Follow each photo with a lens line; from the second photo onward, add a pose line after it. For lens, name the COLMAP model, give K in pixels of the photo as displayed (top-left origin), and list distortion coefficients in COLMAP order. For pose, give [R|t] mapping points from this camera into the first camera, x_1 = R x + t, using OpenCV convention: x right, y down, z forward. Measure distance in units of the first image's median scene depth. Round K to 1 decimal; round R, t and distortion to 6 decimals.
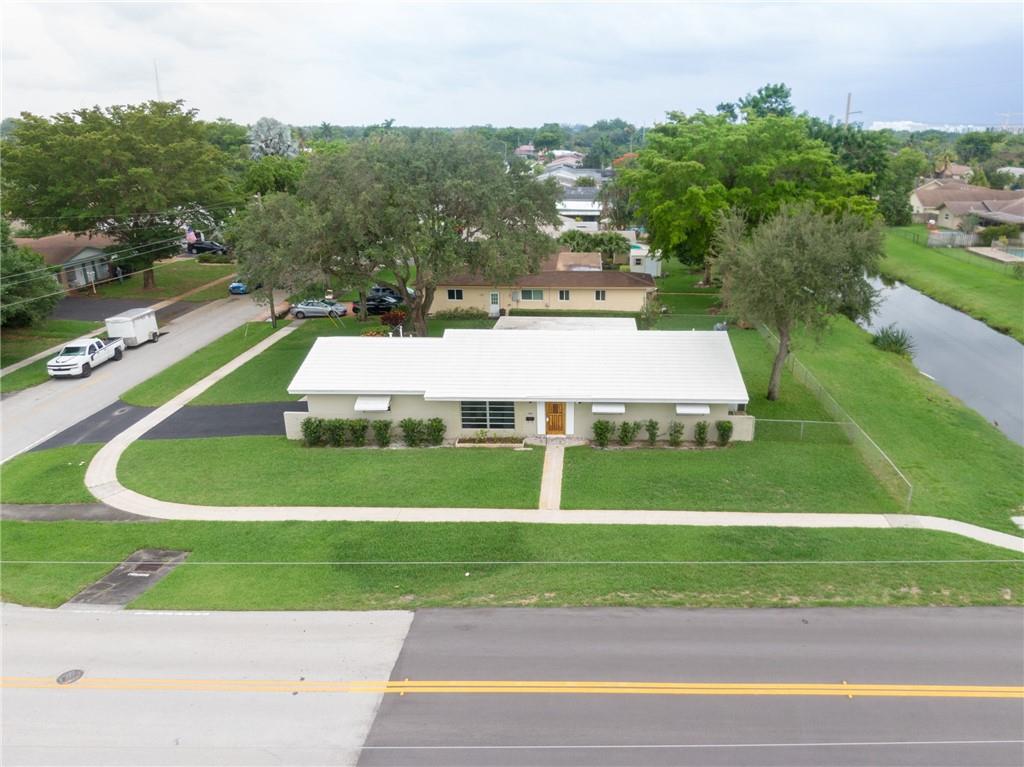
lens RADIAL K [[746.1, 0, 510.2], [0, 746.1, 383.6], [0, 0, 1]] dist [-0.003798, -0.002532]
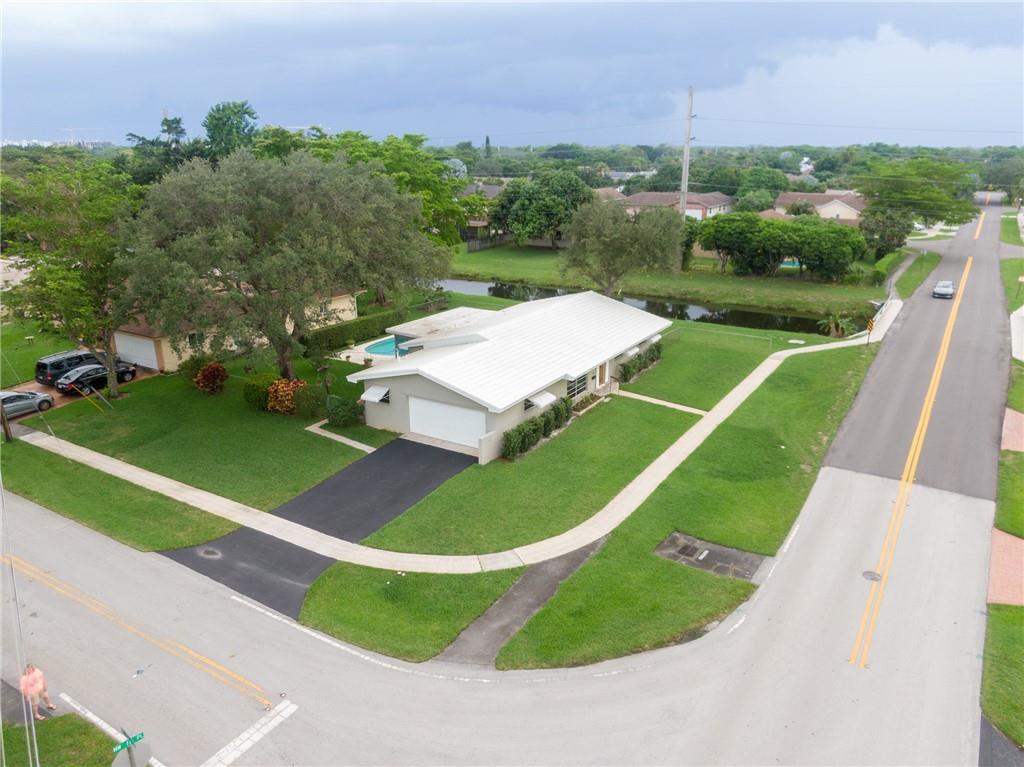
lens RADIAL K [[746.1, 0, 510.2], [0, 746.1, 383.6], [0, 0, 1]] dist [-0.003798, -0.002532]
pose [[0.522651, -0.271495, 0.808162, -1.210317], [0.286594, 0.948723, 0.133370, -0.170852], [-0.802932, 0.161909, 0.573660, 0.468743]]
